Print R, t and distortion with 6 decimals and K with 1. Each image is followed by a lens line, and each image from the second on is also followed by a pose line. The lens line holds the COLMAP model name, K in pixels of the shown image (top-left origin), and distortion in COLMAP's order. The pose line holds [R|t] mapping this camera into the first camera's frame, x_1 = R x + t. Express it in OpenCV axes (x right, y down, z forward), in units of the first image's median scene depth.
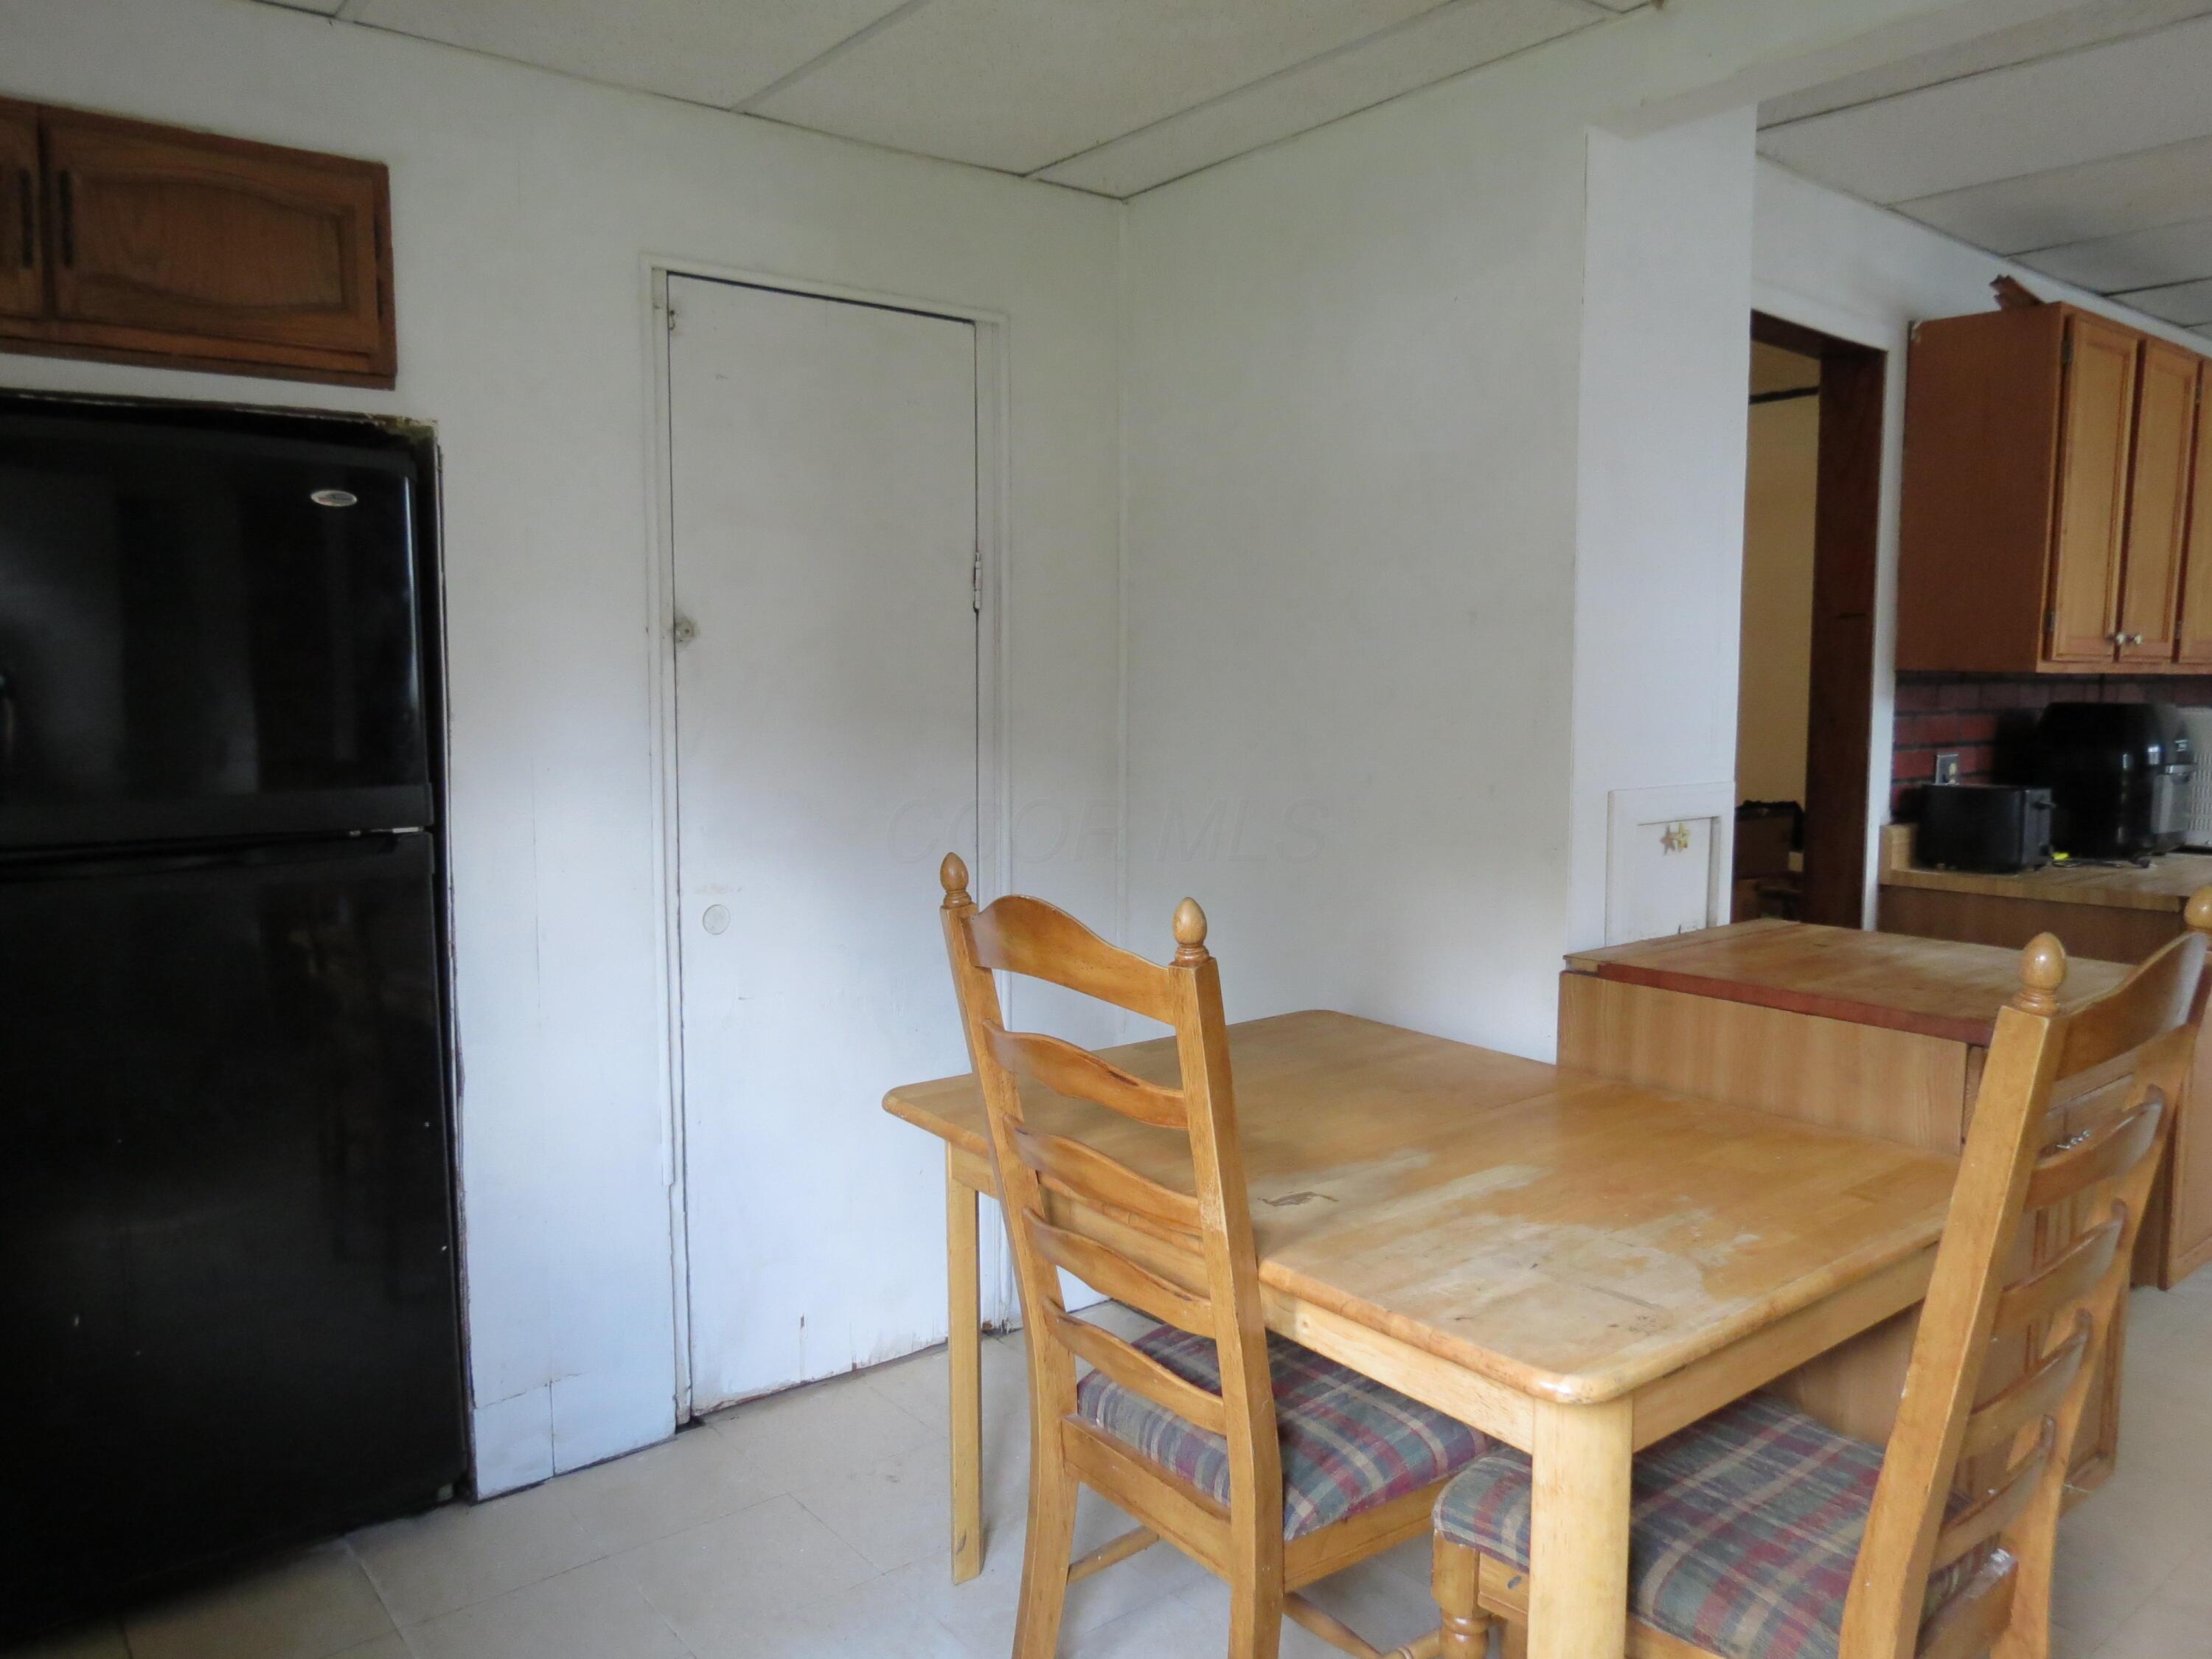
lens RADIAL K [[1556.9, 0, 1117.6], [0, 1556.9, 835.5], [0, 0, 1]] dist [-0.035839, 0.016516]
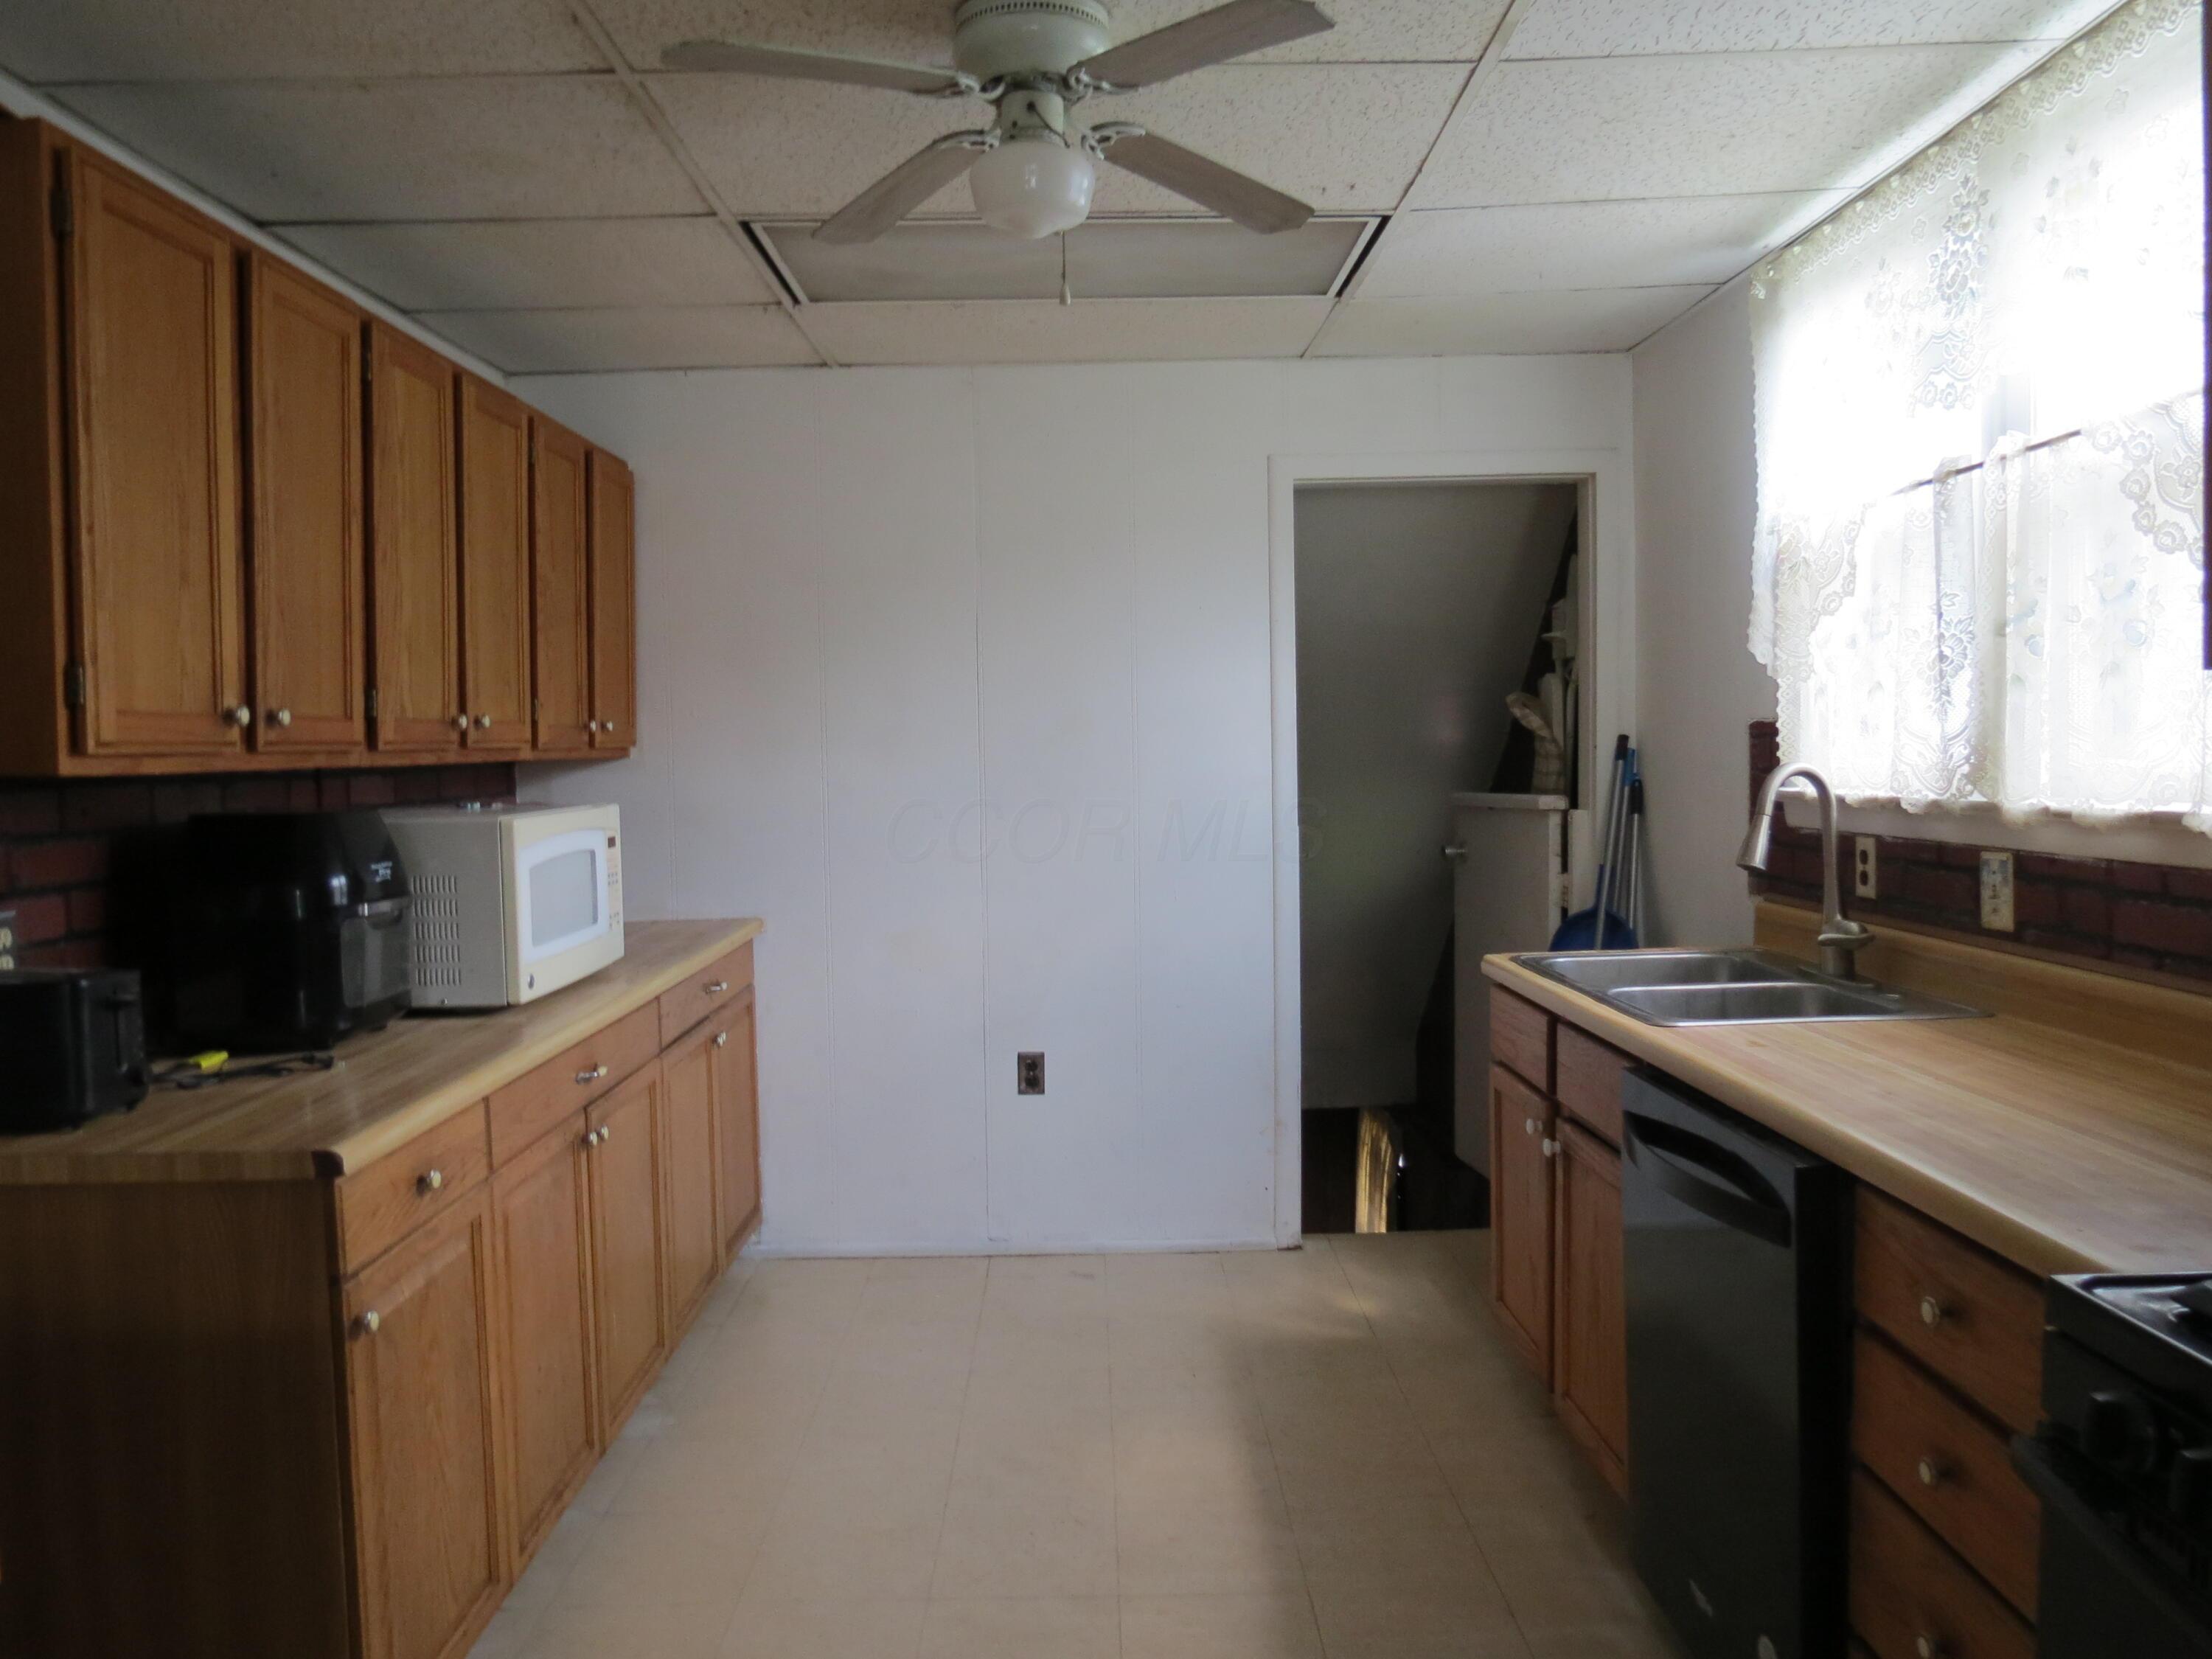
lens RADIAL K [[1556.9, 0, 1116.5], [0, 1556.9, 825.3], [0, 0, 1]] dist [-0.035839, 0.016516]
pose [[0.607740, -0.049958, 0.792563, 0.455982], [0.092753, 0.995654, -0.008364, -0.056520], [-0.788701, 0.078596, 0.609733, 0.422931]]
